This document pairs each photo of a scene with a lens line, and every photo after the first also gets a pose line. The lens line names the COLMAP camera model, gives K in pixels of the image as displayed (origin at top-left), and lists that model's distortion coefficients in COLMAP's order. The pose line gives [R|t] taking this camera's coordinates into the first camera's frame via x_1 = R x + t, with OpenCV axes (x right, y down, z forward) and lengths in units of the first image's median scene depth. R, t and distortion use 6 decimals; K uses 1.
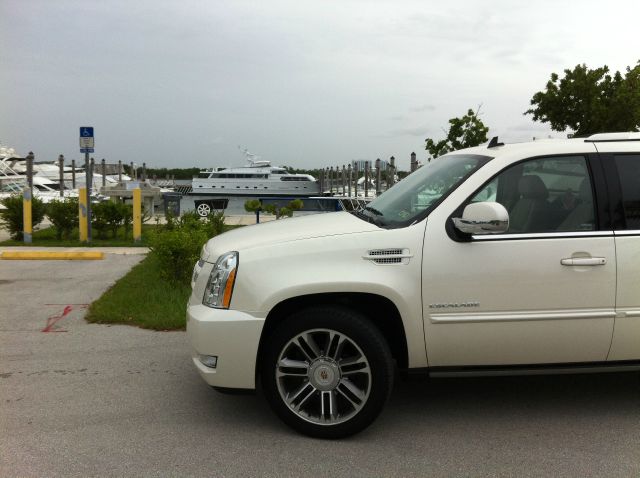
lens RADIAL K [[608.7, 0, 330.1], [0, 608.7, 241.1], [0, 0, 1]] dist [0.013255, 0.000000]
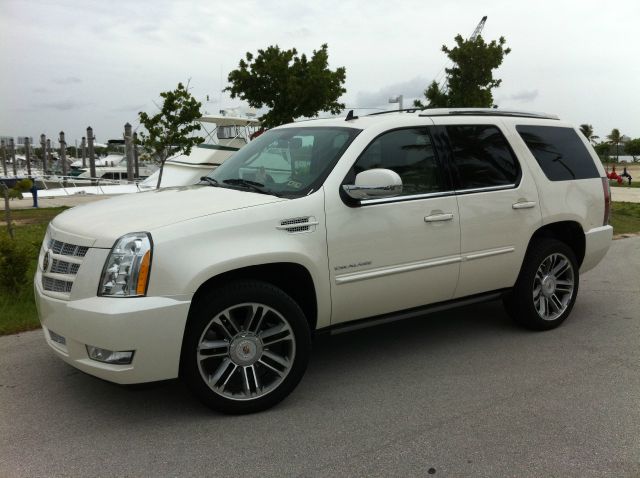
lens RADIAL K [[608.7, 0, 310.2], [0, 608.7, 236.9], [0, 0, 1]] dist [0.013255, 0.000000]
pose [[0.865904, -0.083222, 0.493239, -0.382480], [0.067774, 0.996489, 0.049152, -0.003863], [-0.495598, -0.009132, 0.868504, 0.093390]]
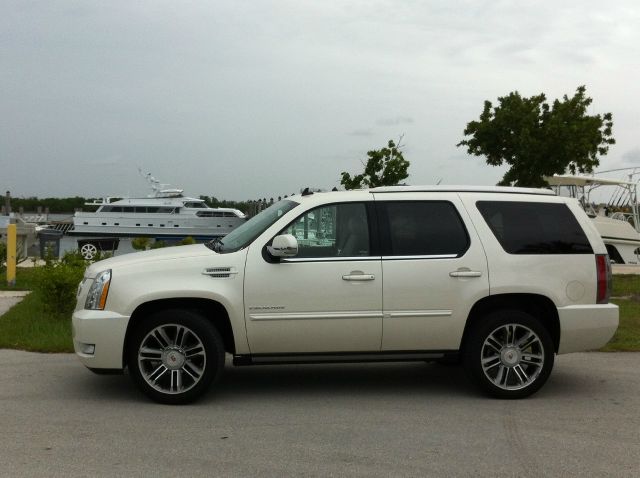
lens RADIAL K [[857.6, 0, 320.1], [0, 857.6, 242.4], [0, 0, 1]] dist [0.028436, 0.000000]
pose [[0.998288, 0.007423, 0.058022, 0.204668], [-0.003371, 0.997567, -0.069630, 0.089801], [-0.058397, 0.069315, 0.995884, -0.967111]]
